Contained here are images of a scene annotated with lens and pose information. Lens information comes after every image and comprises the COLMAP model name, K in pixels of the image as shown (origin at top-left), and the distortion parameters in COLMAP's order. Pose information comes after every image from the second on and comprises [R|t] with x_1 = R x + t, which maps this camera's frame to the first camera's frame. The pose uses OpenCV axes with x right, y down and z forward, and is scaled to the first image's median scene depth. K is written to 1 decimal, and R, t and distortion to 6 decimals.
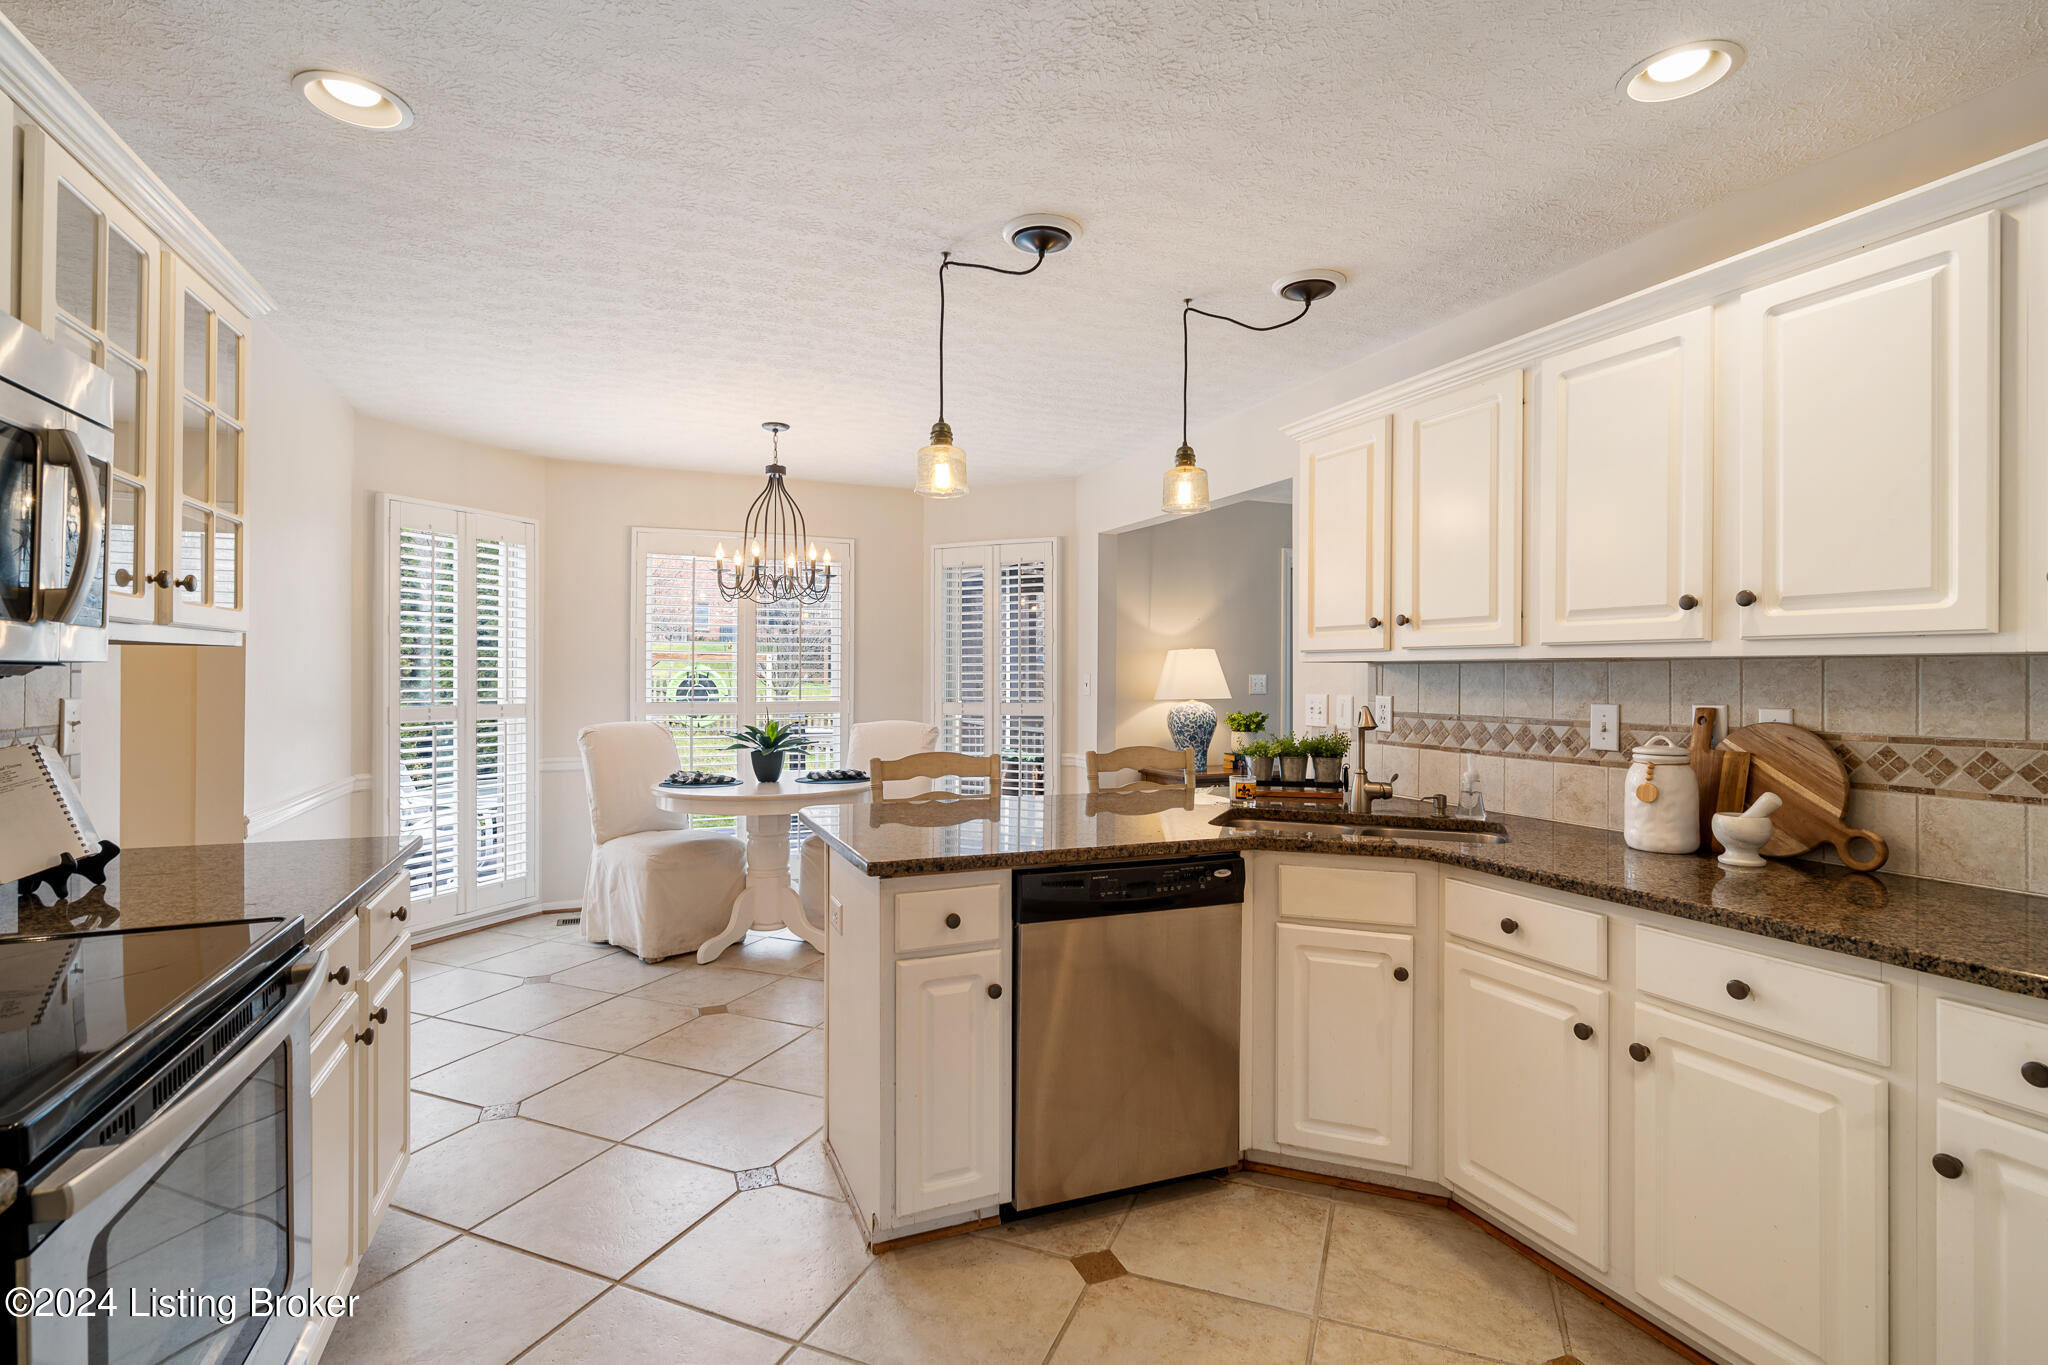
lens RADIAL K [[974.1, 0, 1024.0], [0, 974.1, 682.5], [0, 0, 1]] dist [-0.000292, -0.000023]
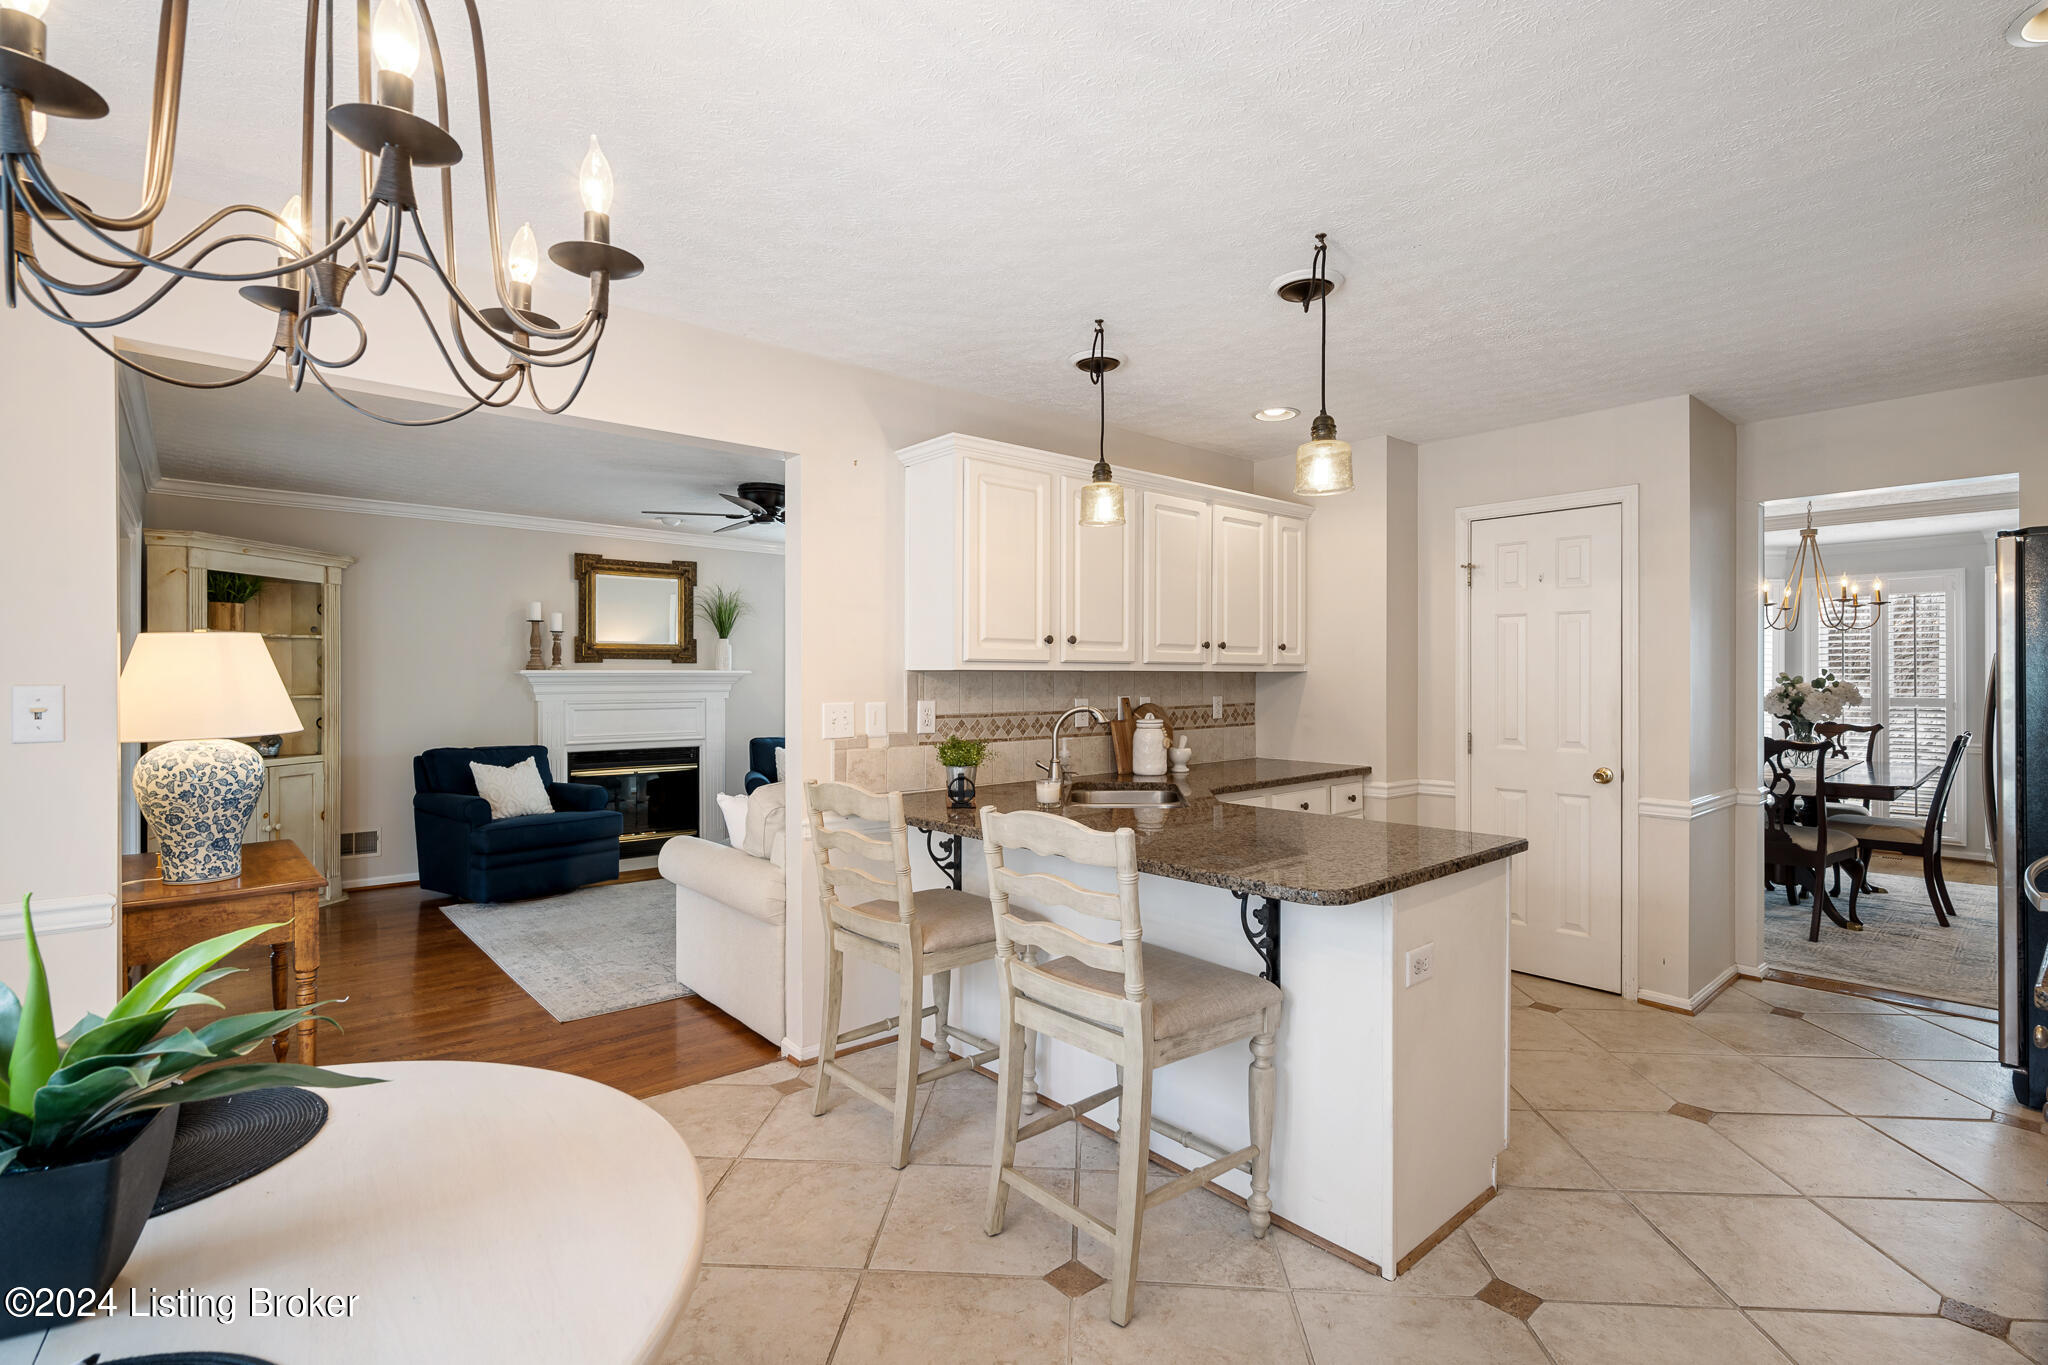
lens RADIAL K [[955.8, 0, 1024.0], [0, 955.8, 682.5], [0, 0, 1]] dist [-0.001051, -0.000131]
pose [[-0.315533, -0.007954, 0.948881, -0.901301], [0.009177, 0.999893, 0.011433, -0.024086], [-0.948870, 0.012316, -0.315426, 1.627466]]
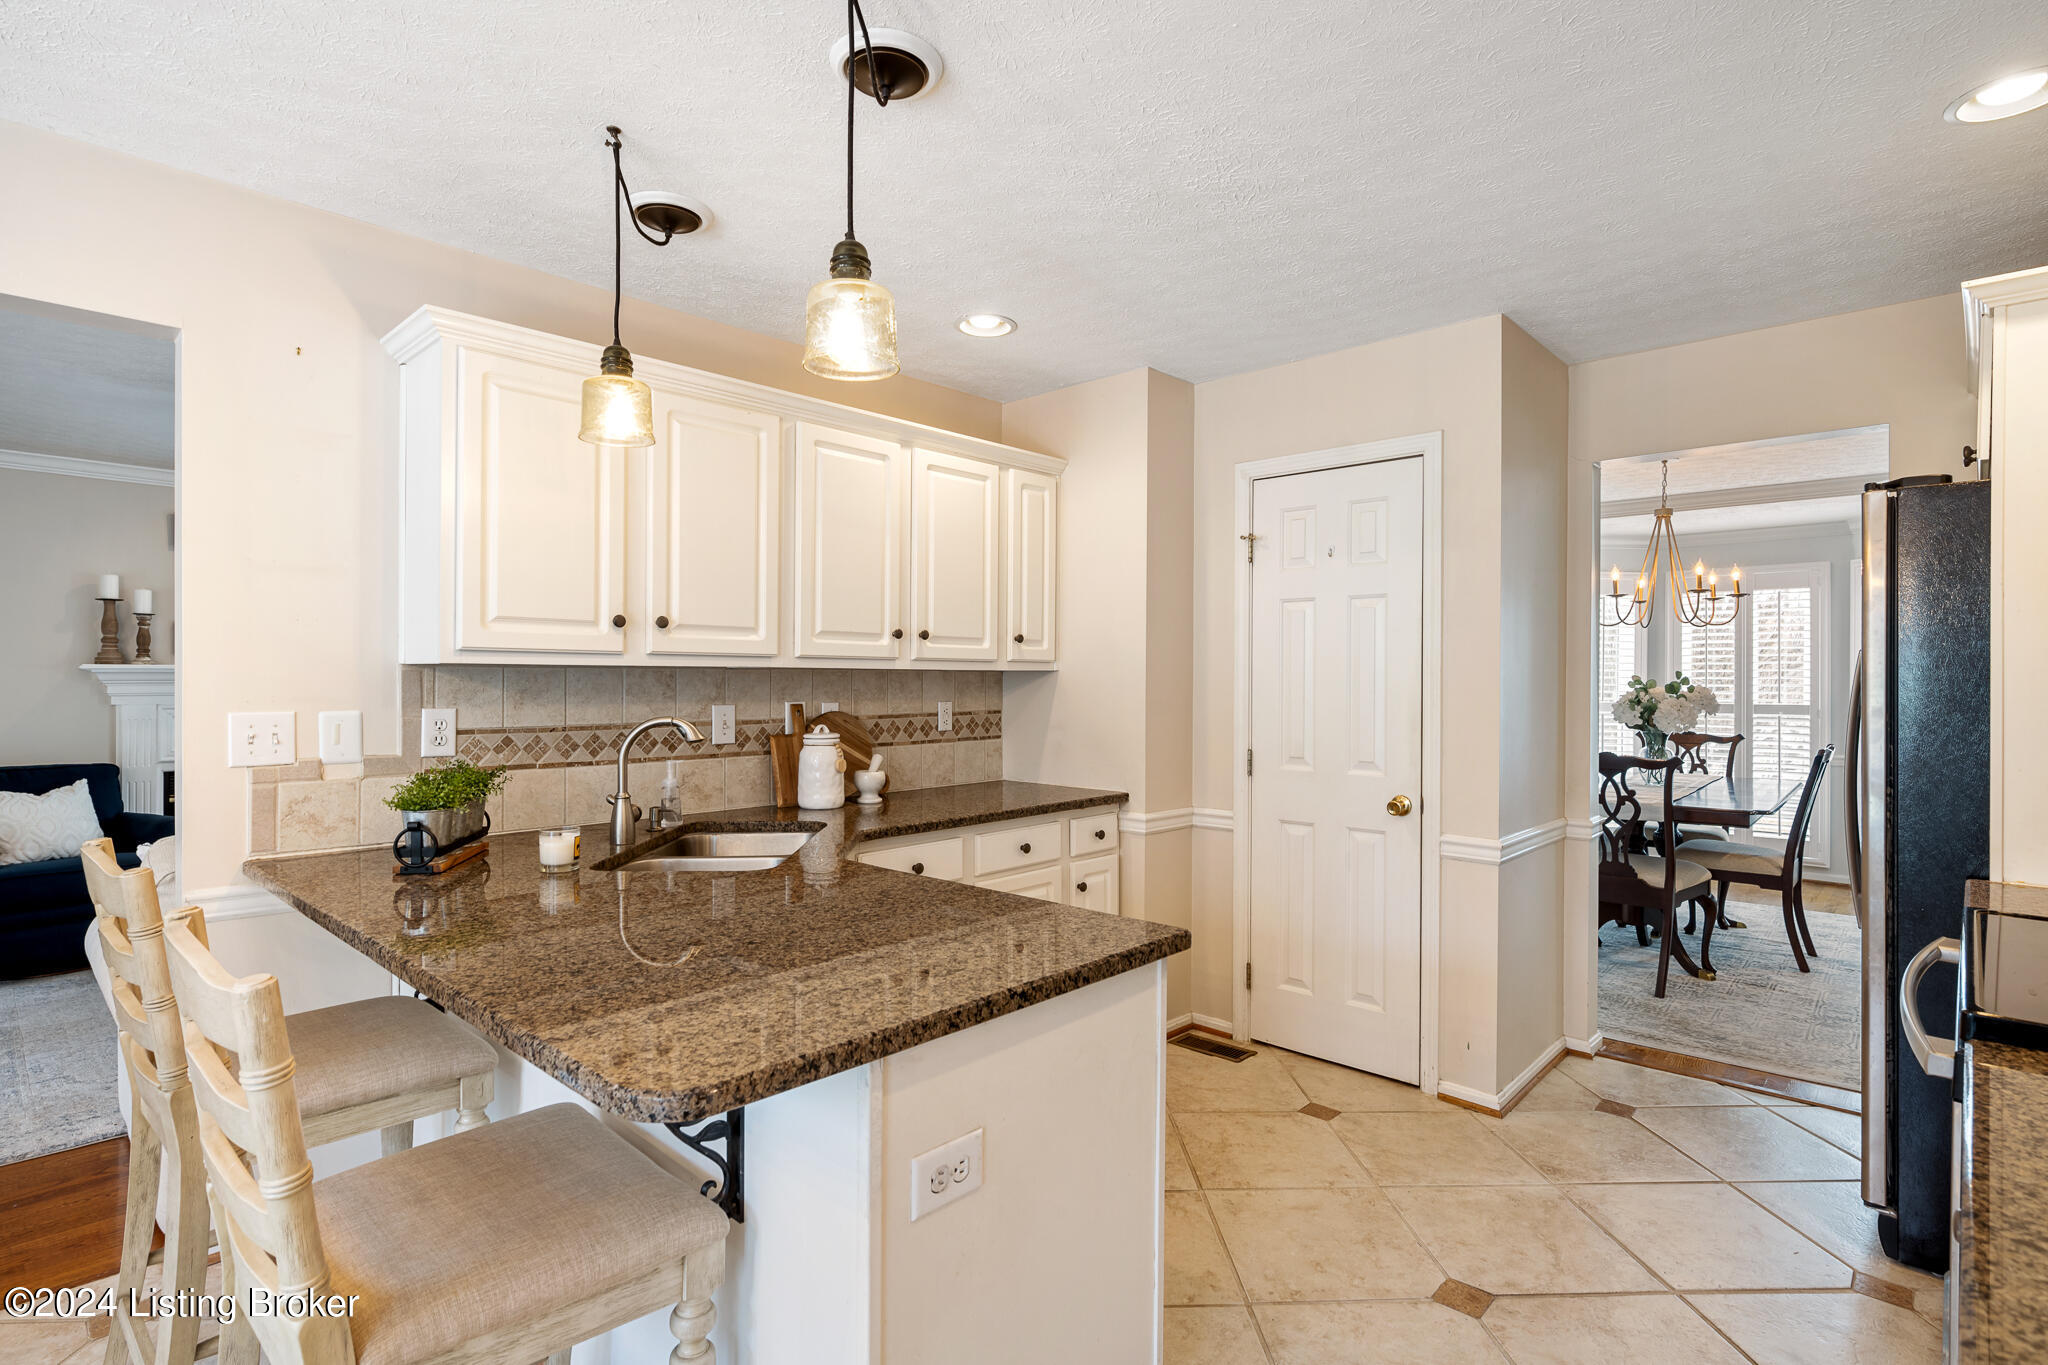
lens RADIAL K [[1008.0, 0, 1024.1], [0, 1008.0, 687.3], [0, 0, 1]] dist [0.000534, -0.000975]
pose [[-0.410593, -0.012302, 0.911736, -0.688985], [0.003870, 0.999876, 0.015234, -0.017166], [-0.911811, 0.009783, -0.410494, 1.196170]]
